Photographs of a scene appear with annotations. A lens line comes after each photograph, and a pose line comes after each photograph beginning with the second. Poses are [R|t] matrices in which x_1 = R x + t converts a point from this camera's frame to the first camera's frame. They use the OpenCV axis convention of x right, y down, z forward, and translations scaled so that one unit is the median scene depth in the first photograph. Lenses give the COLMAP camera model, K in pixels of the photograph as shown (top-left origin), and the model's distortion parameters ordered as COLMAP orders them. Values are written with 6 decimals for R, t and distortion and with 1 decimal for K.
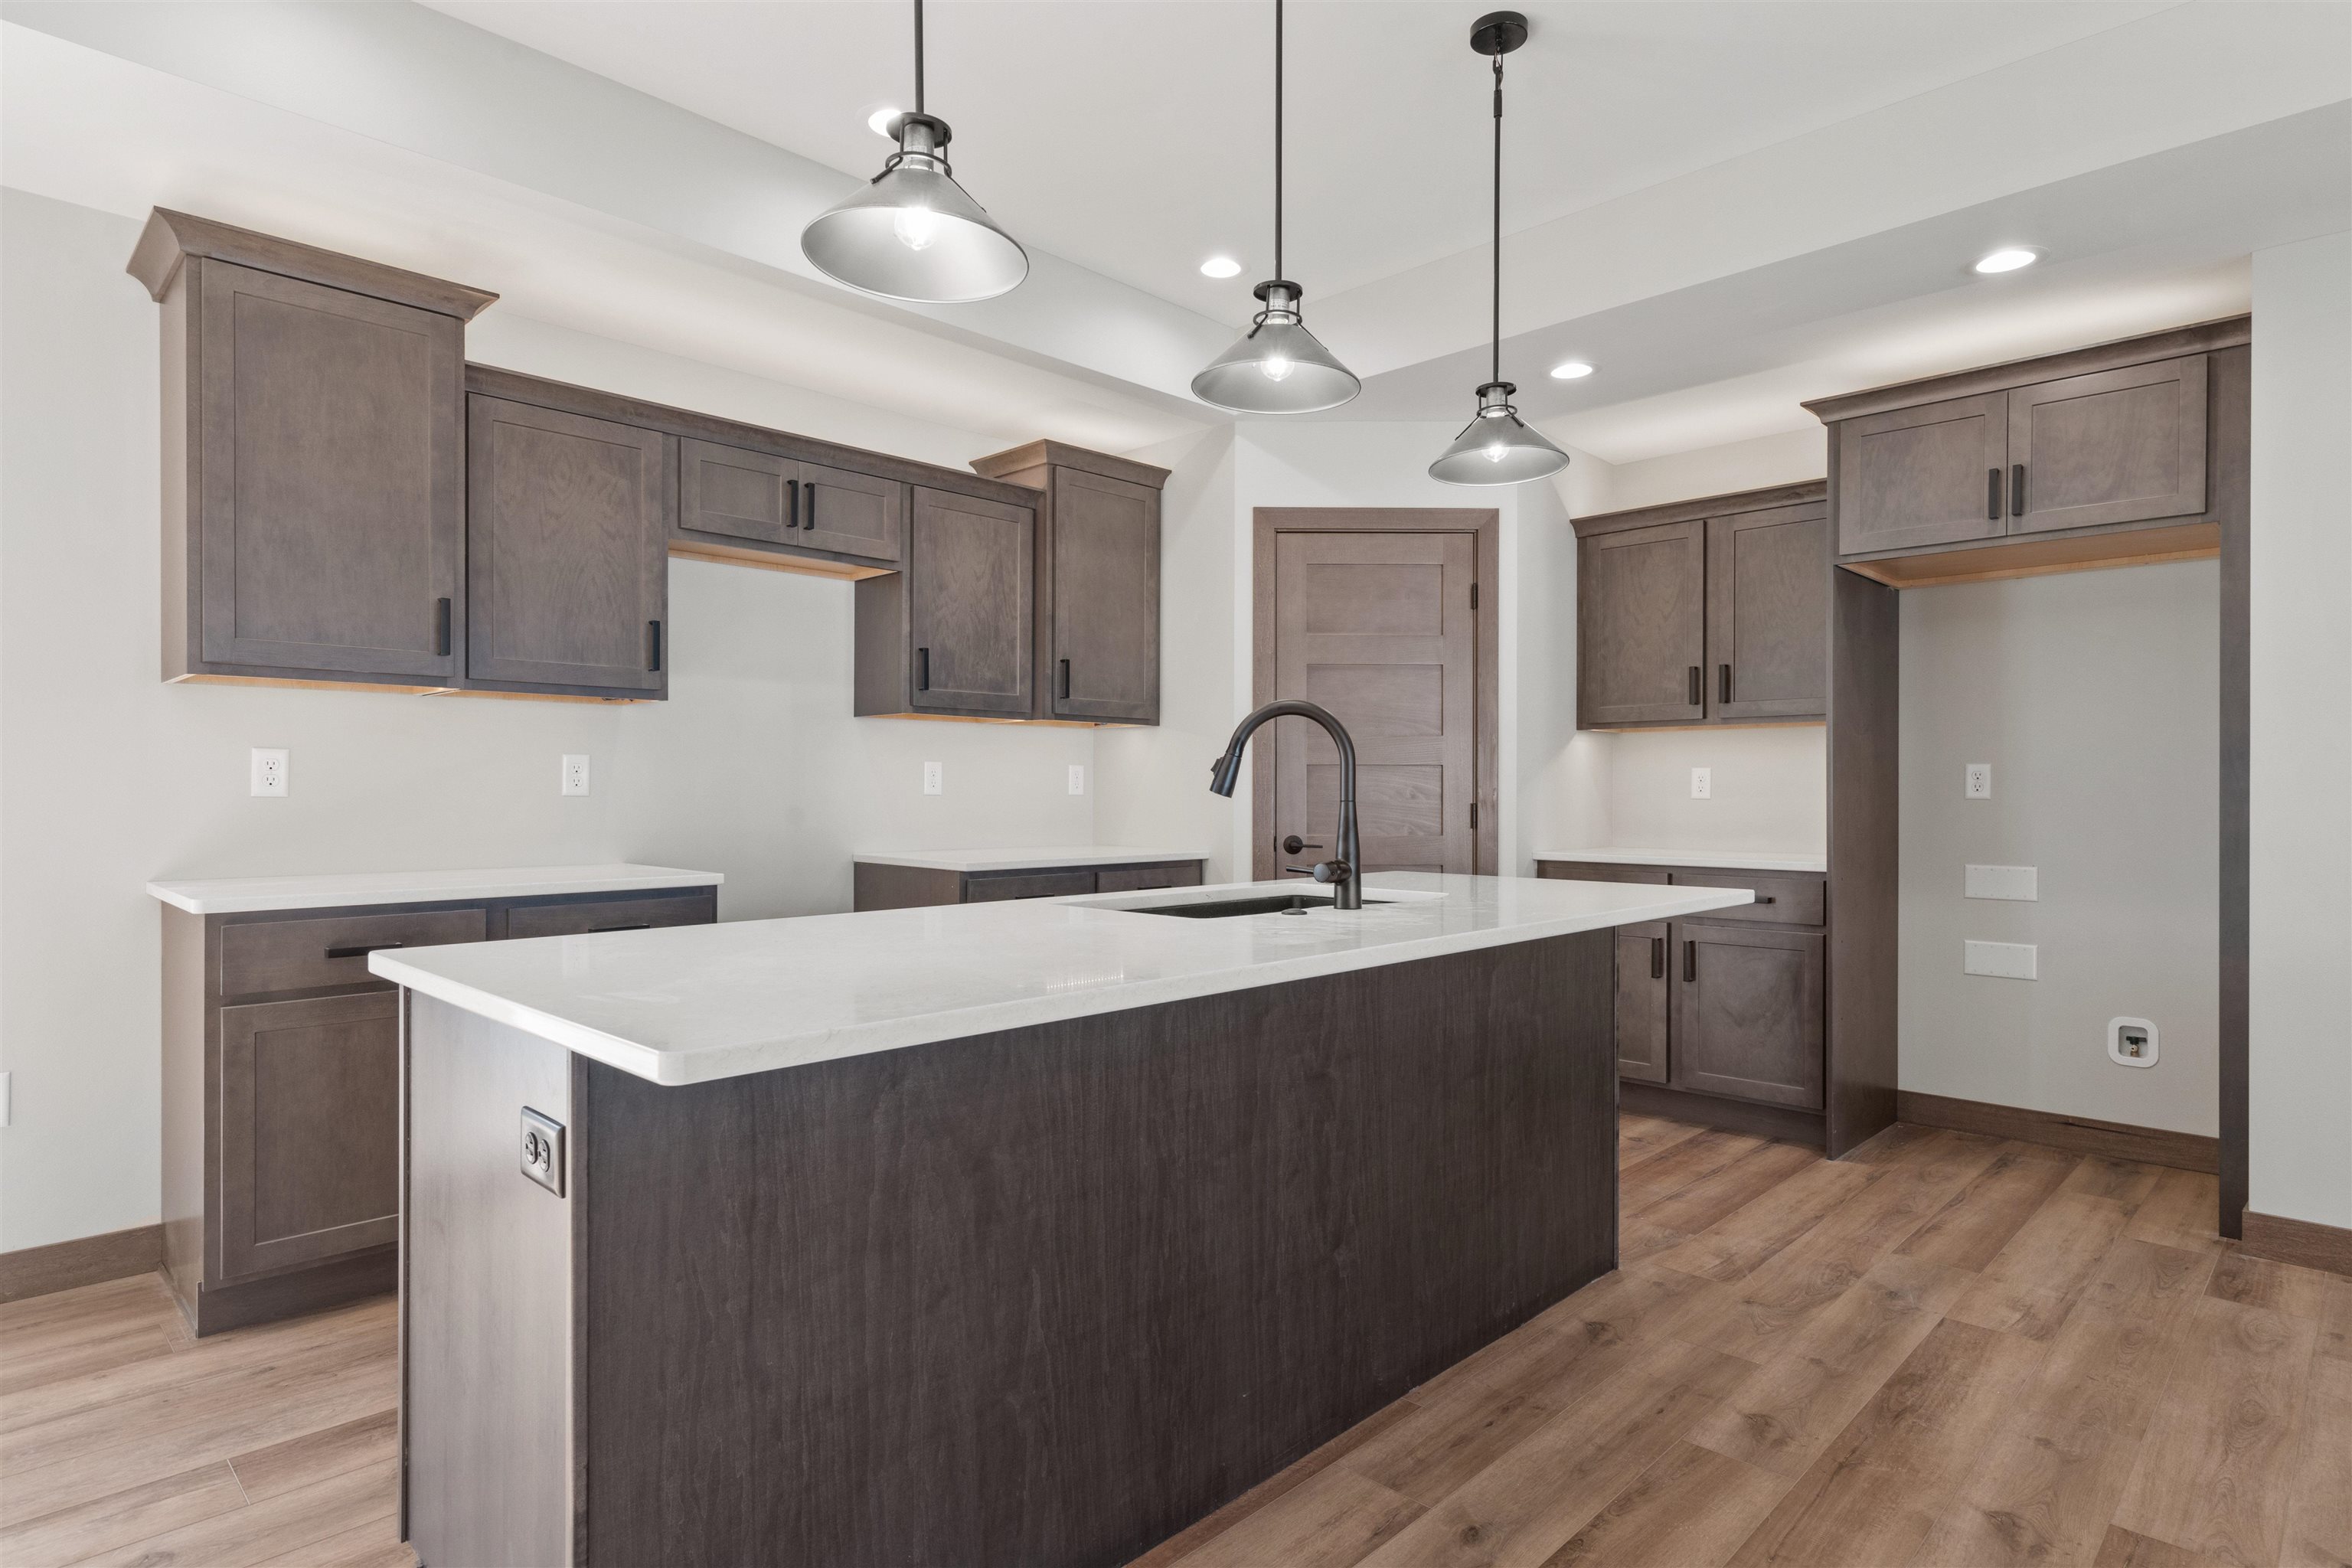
lens RADIAL K [[1261.5, 0, 1176.0], [0, 1261.5, 784.0], [0, 0, 1]] dist [-0.003693, -0.000917]
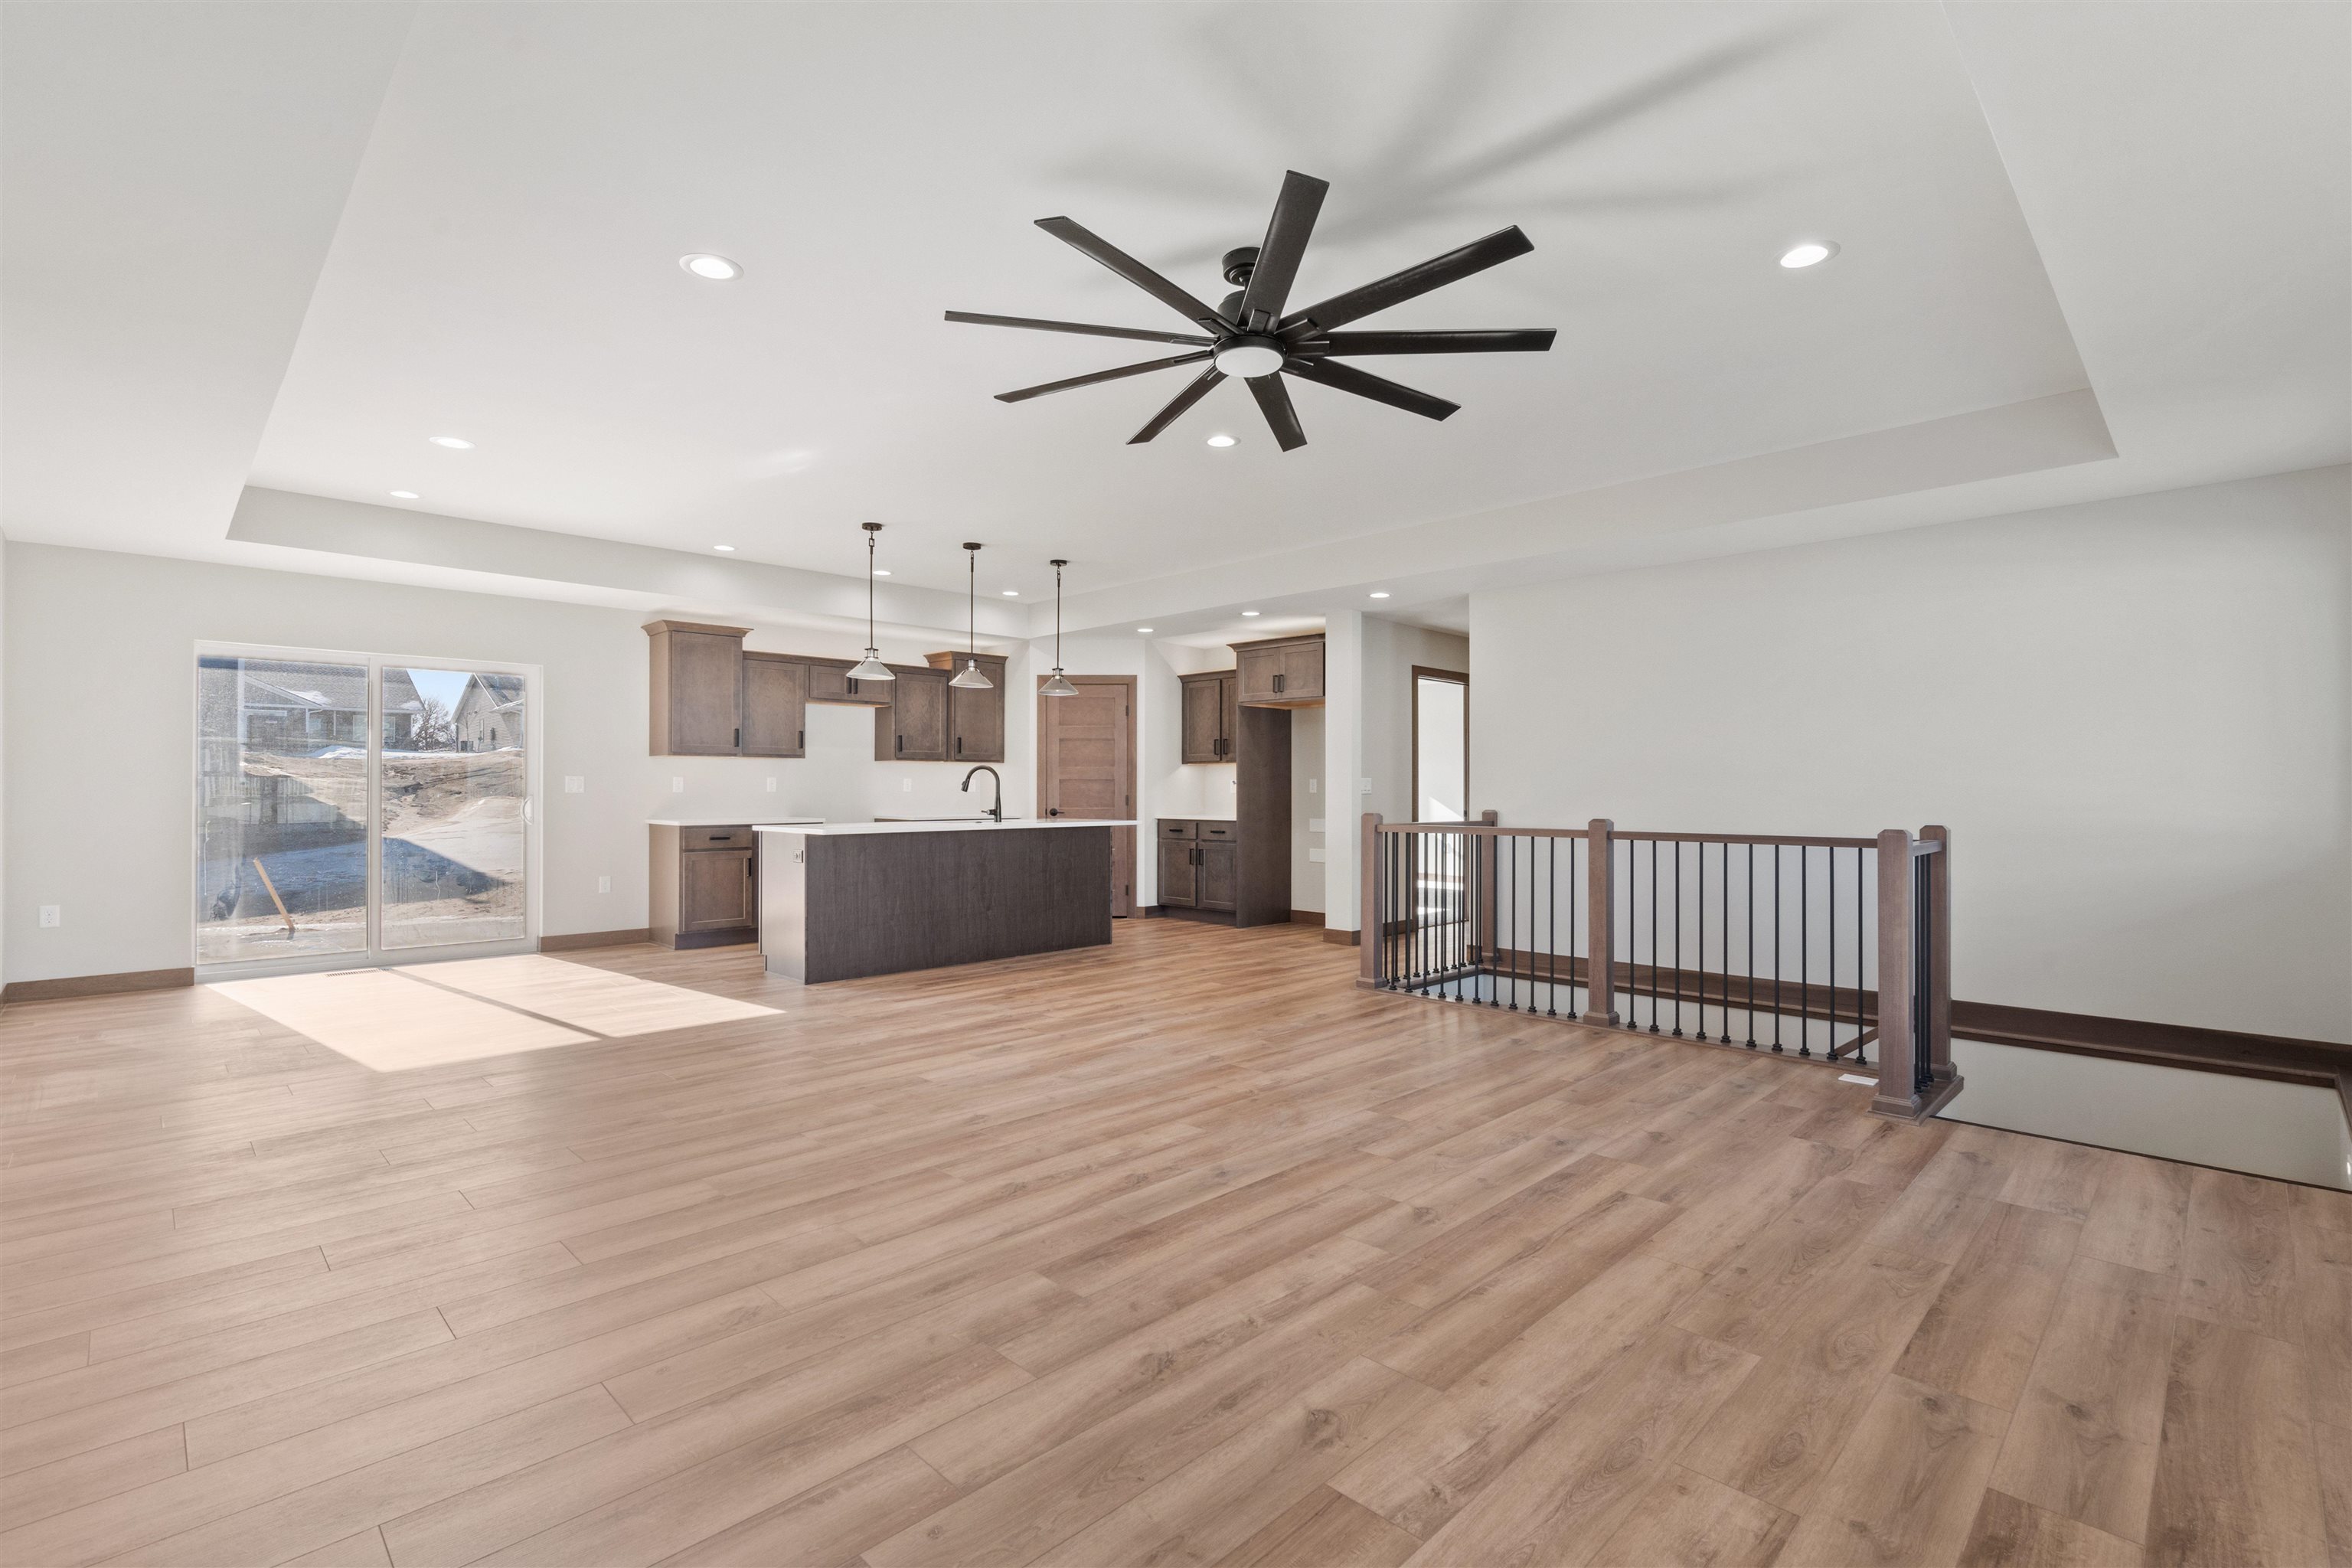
lens RADIAL K [[1076.7, 0, 1176.0], [0, 1076.7, 784.0], [0, 0, 1]] dist [-0.000660, -0.000004]
pose [[0.999872, -0.000586, -0.015975, 0.424600], [0.000582, 1.000000, -0.000226, -0.006783], [0.015975, 0.000216, 0.999872, -1.273396]]
